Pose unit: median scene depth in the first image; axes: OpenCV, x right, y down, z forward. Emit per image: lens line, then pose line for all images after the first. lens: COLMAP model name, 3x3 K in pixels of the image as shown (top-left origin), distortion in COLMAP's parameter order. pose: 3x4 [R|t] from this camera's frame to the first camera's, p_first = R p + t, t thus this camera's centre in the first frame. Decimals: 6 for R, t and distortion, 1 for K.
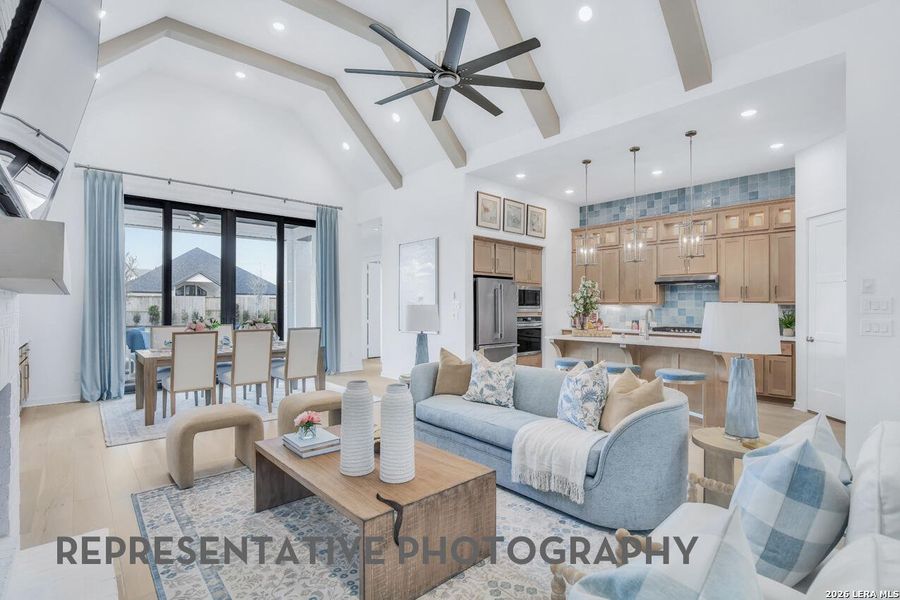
lens RADIAL K [[424.6, 0, 460.0], [0, 424.6, 307.6], [0, 0, 1]] dist [-0.018896, 0.000374]
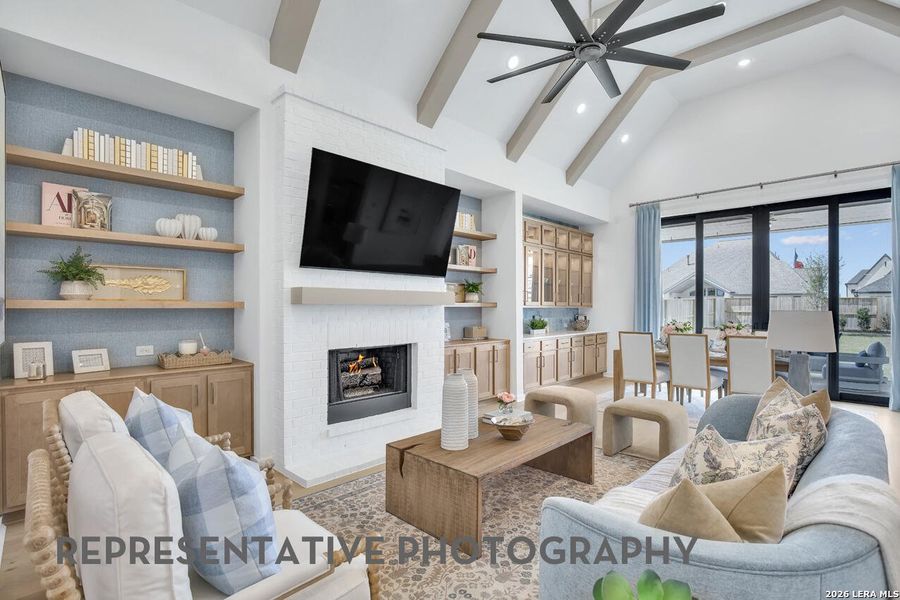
lens RADIAL K [[422.7, 0, 451.1], [0, 422.7, 305.3], [0, 0, 1]] dist [-0.031713, -0.000049]
pose [[0.045577, -0.007304, -0.998934, 0.362309], [-0.003506, 0.999966, -0.007472, -0.003987], [0.998955, 0.003843, 0.045550, 0.311034]]
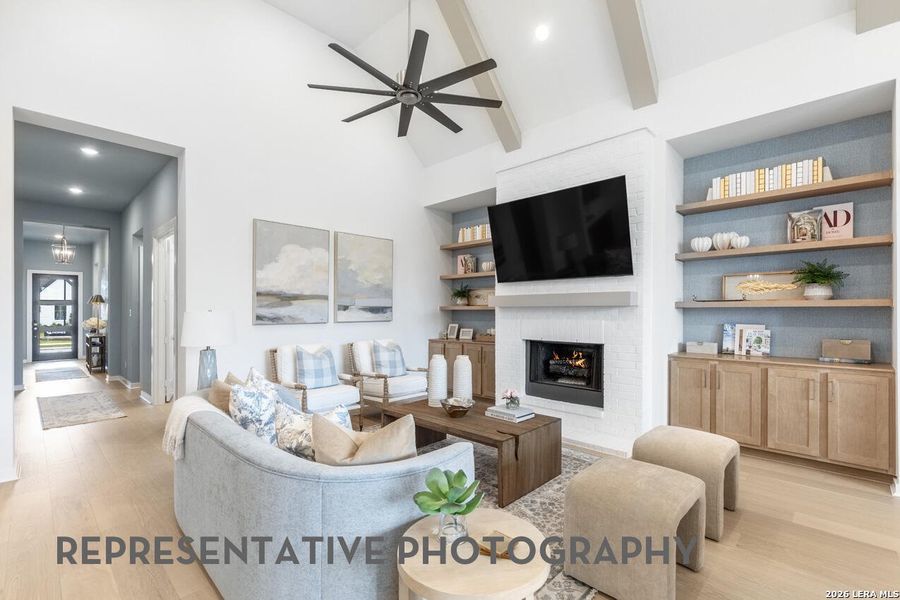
lens RADIAL K [[407.9, 0, 455.4], [0, 407.9, 309.3], [0, 0, 1]] dist [0.007720, -0.000067]
pose [[-0.998340, 0.002118, -0.057559, -0.042570], [0.001949, 0.999994, 0.002987, -0.007054], [0.057565, 0.002870, -0.998338, 0.928741]]
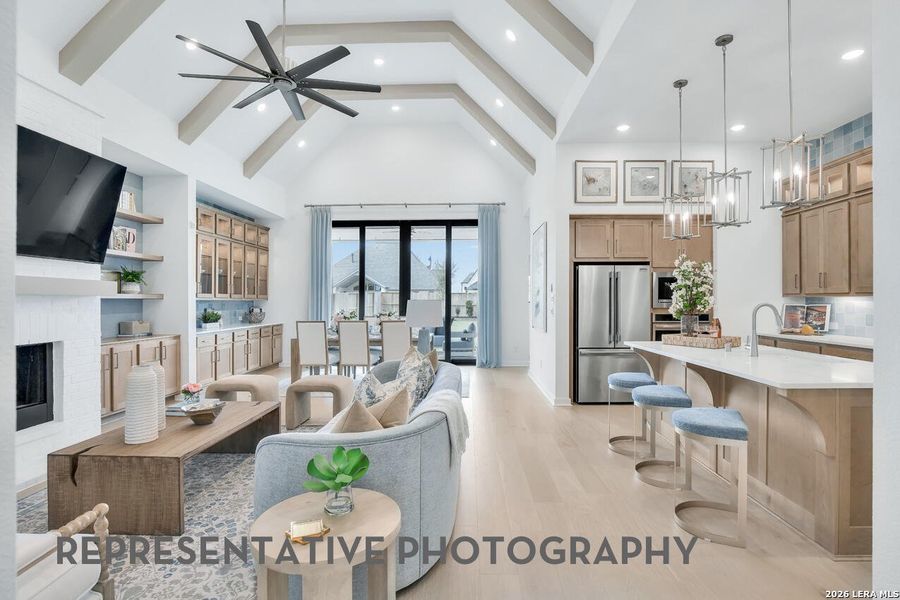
lens RADIAL K [[429.4, 0, 460.8], [0, 429.4, 304.6], [0, 0, 1]] dist [-0.030730, -0.000212]
pose [[0.723513, 0.003013, -0.690304, 0.453178], [0.001220, 0.999983, 0.005643, -0.000129], [0.690309, -0.004925, 0.723497, 0.250510]]
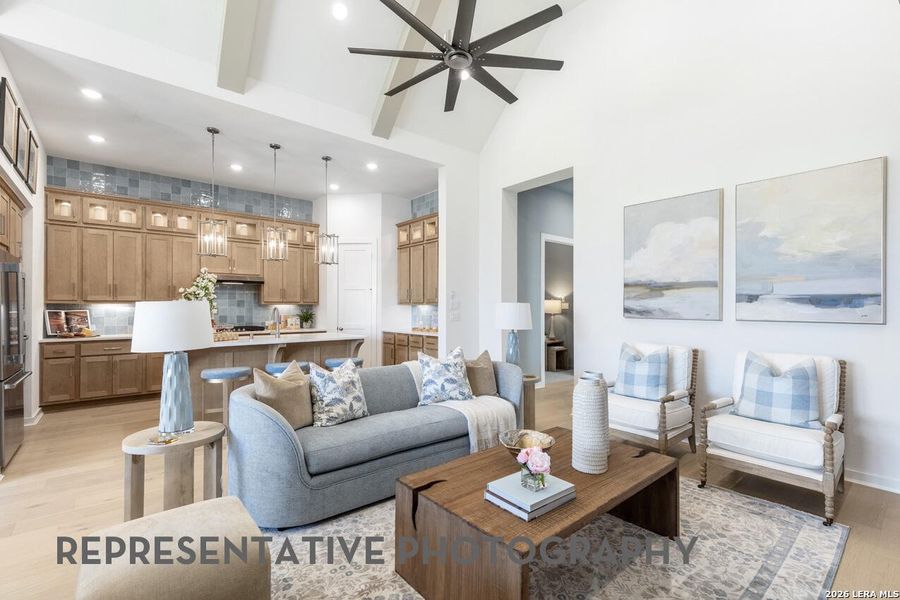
lens RADIAL K [[406.4, 0, 450.4], [0, 406.4, 304.6], [0, 0, 1]] dist [0.002150, -0.000058]
pose [[0.049879, 0.003772, 0.998748, -0.424821], [0.003980, 0.999984, -0.003976, 0.001192], [-0.998747, 0.004174, 0.049863, 0.446119]]
